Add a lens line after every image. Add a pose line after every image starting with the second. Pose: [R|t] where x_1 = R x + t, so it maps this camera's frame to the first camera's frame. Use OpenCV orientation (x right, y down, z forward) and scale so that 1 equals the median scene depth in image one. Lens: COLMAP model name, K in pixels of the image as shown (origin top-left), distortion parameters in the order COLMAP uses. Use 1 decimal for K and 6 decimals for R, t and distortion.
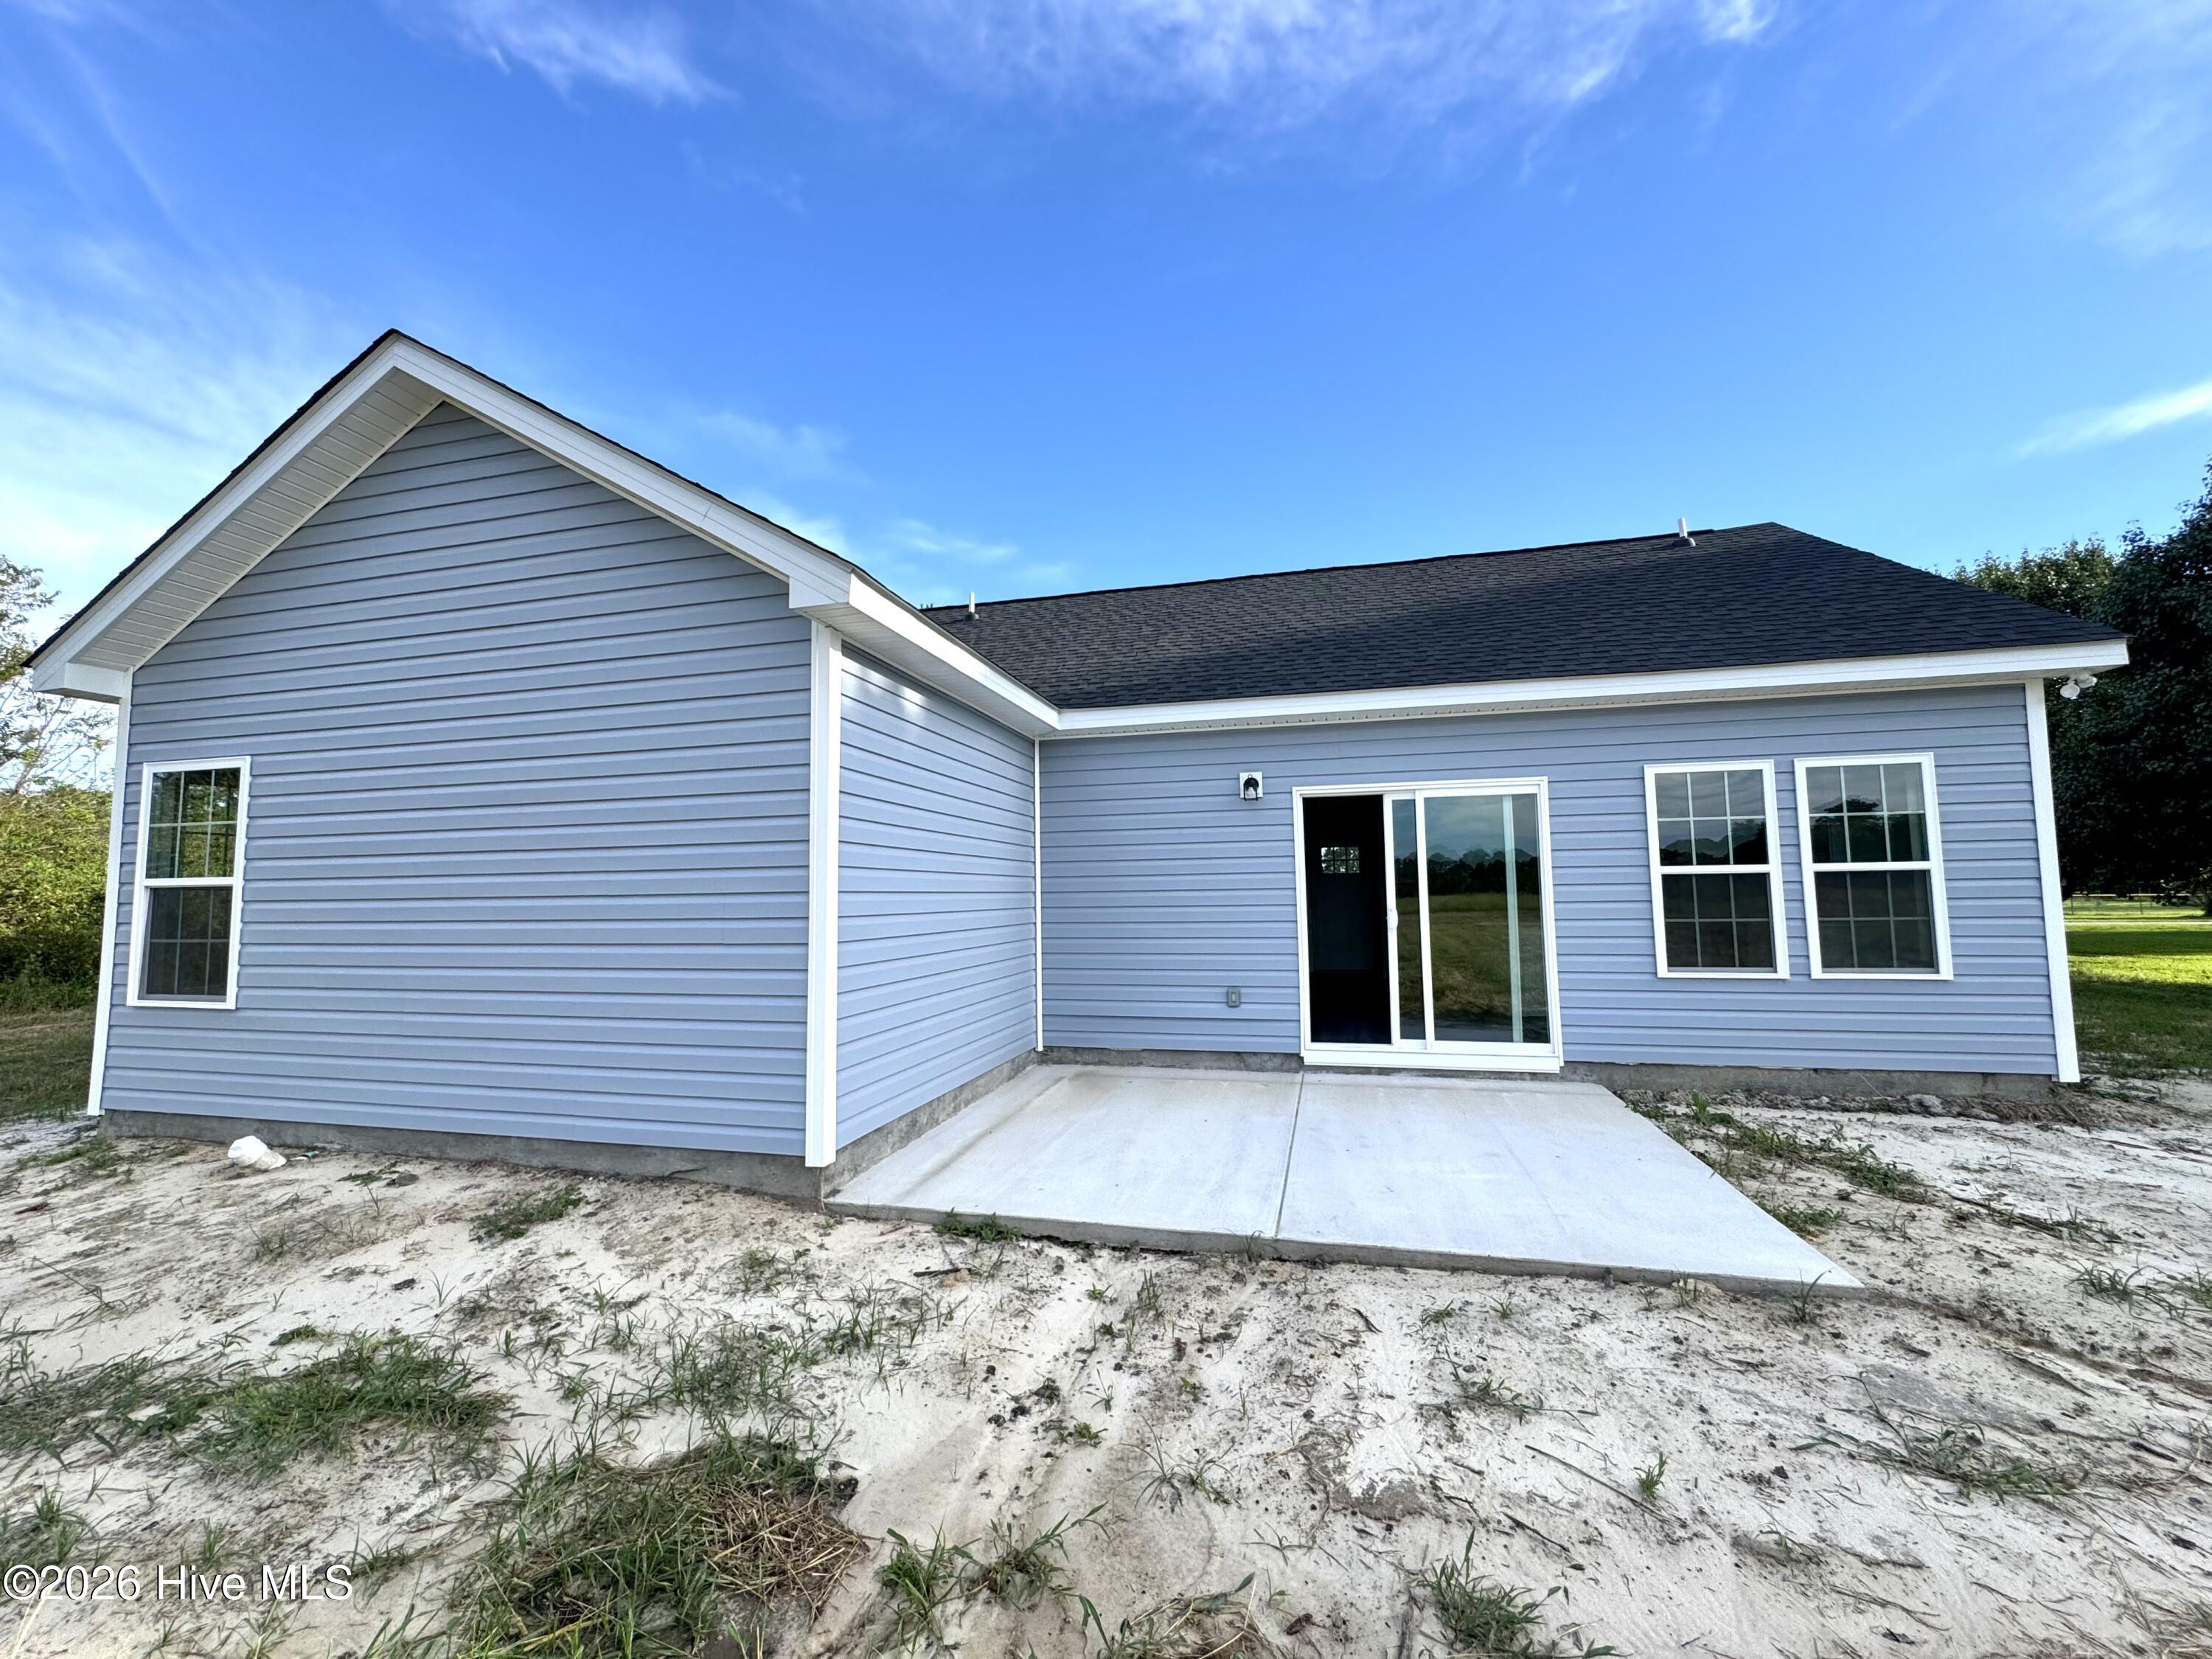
lens RADIAL K [[886.0, 0, 1112.4], [0, 886.0, 827.0], [0, 0, 1]] dist [-0.002488, -0.000036]
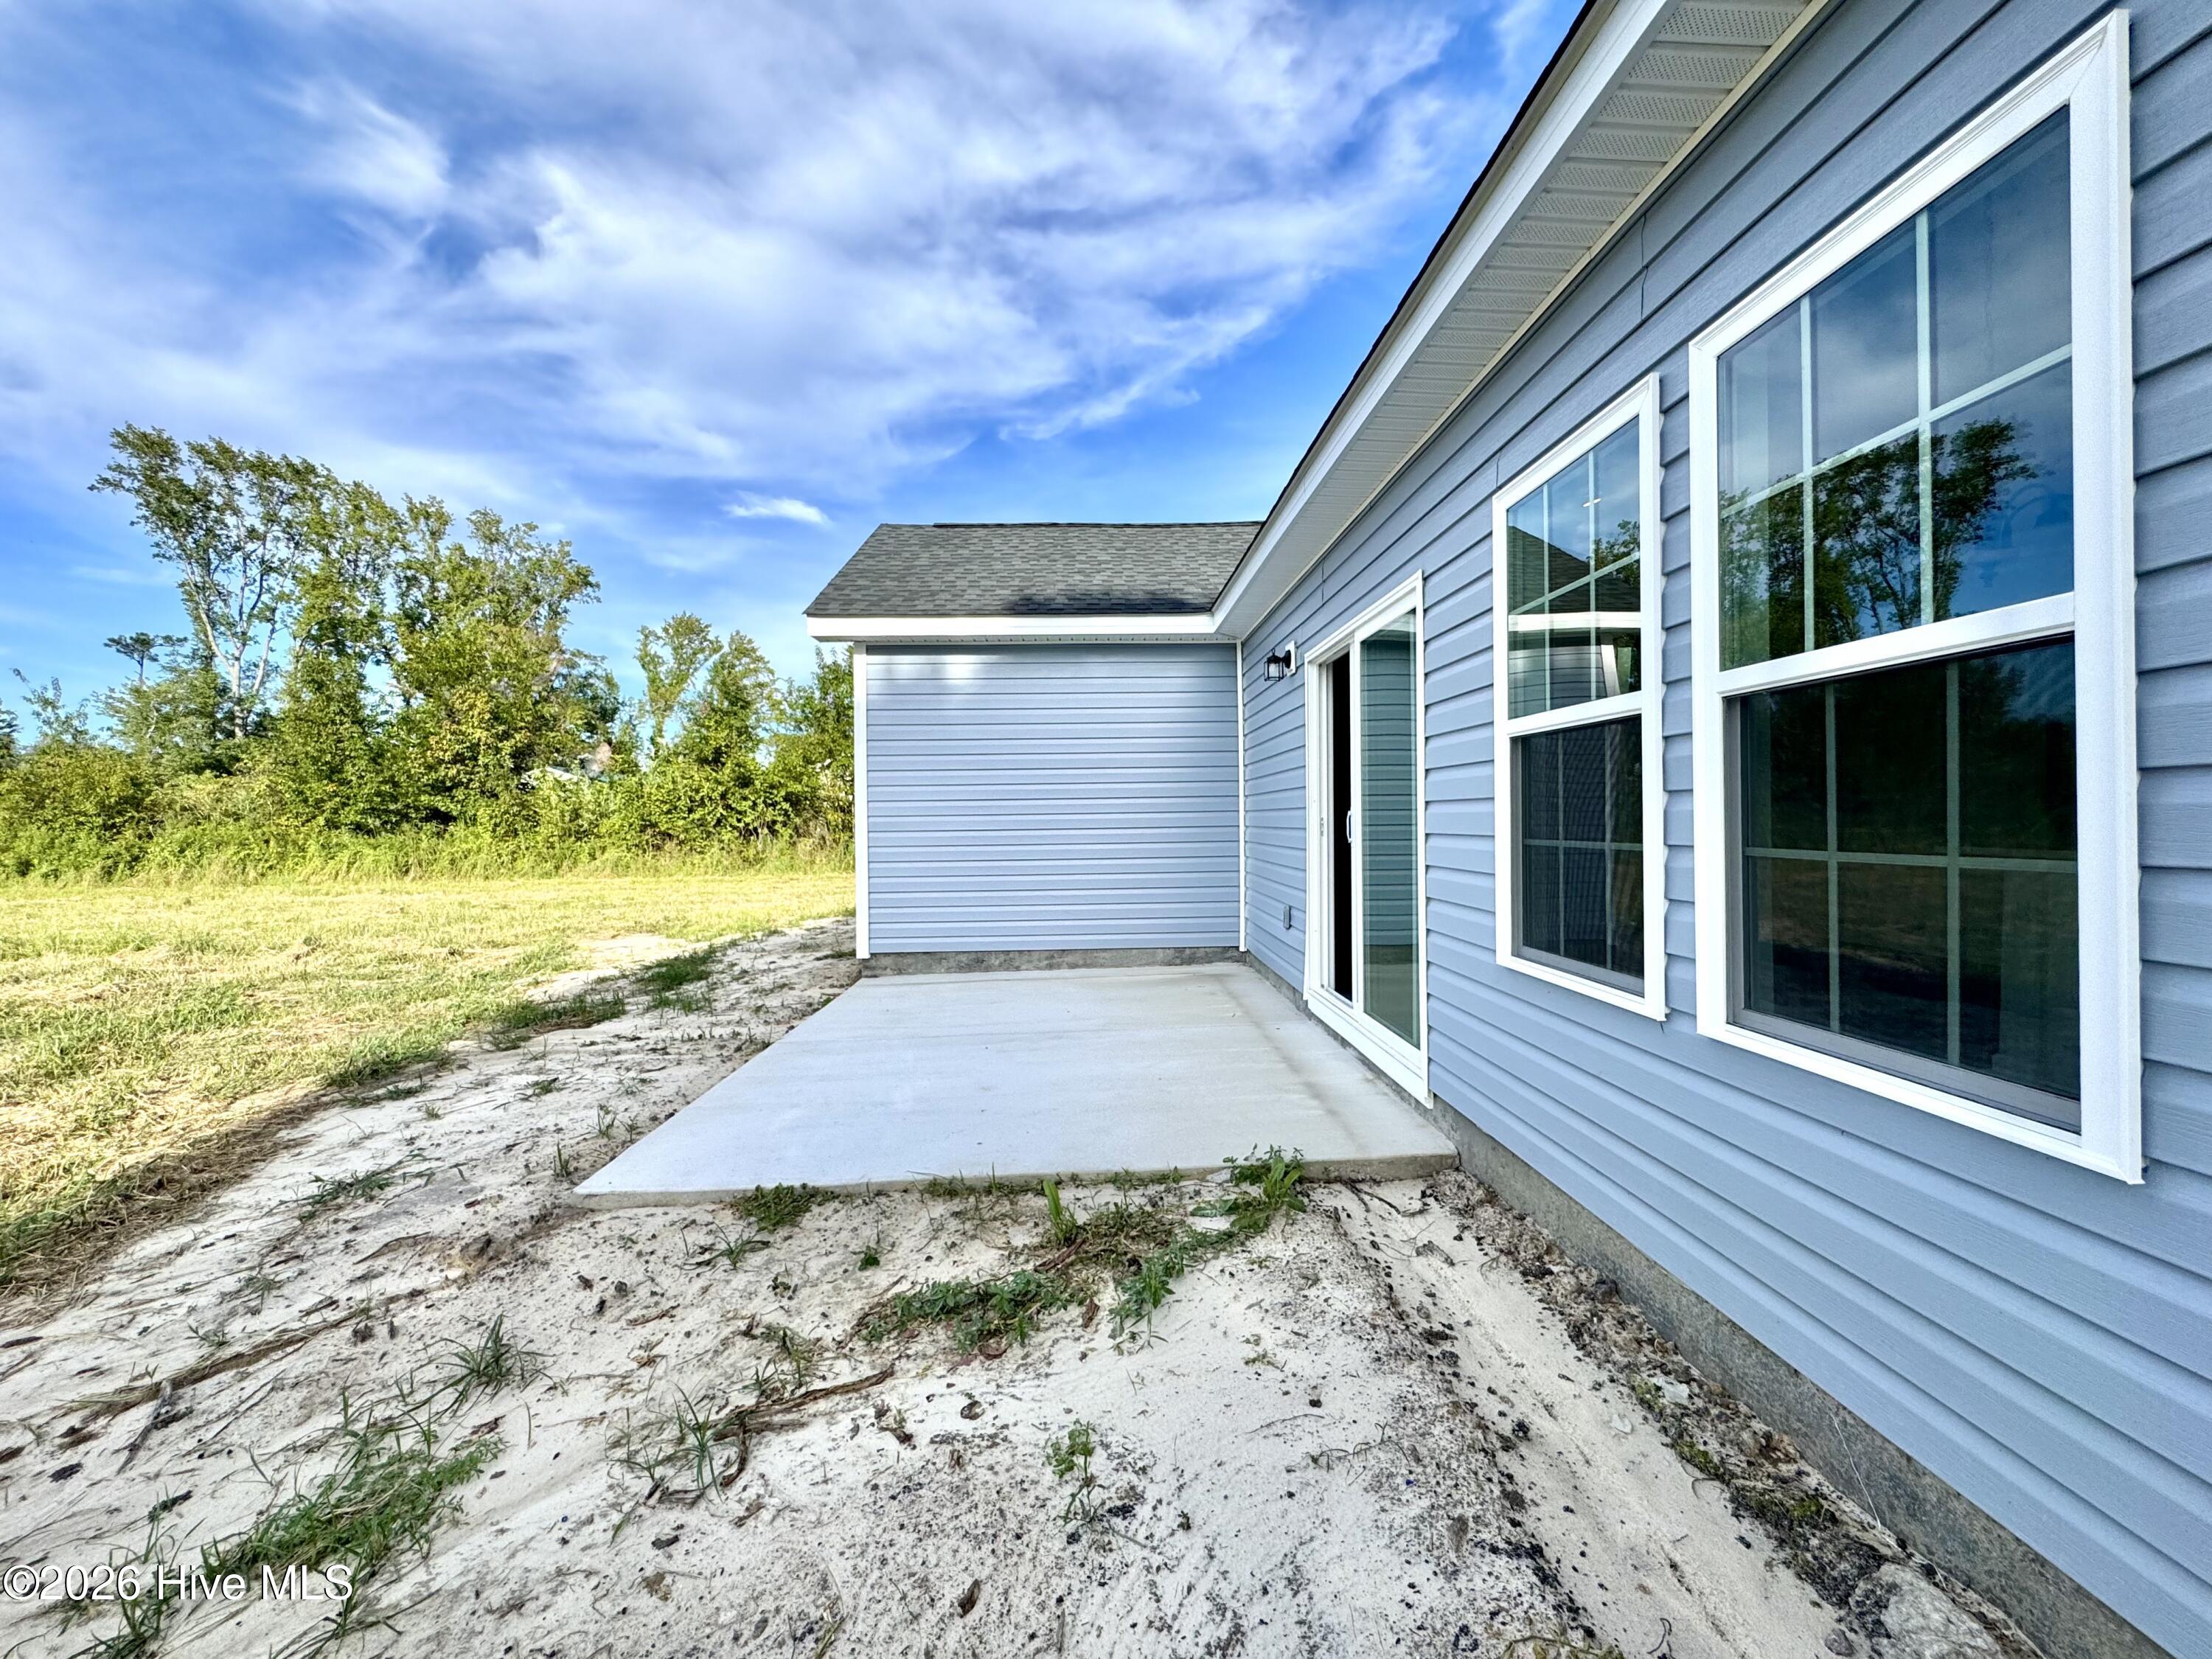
lens RADIAL K [[886.0, 0, 1112.4], [0, 886.0, 827.0], [0, 0, 1]] dist [-0.002488, -0.000036]
pose [[0.275759, 0.018802, -0.961043, 1.487639], [0.090643, 0.994845, 0.045472, 0.089077], [0.956944, -0.099651, 0.272633, 1.018742]]
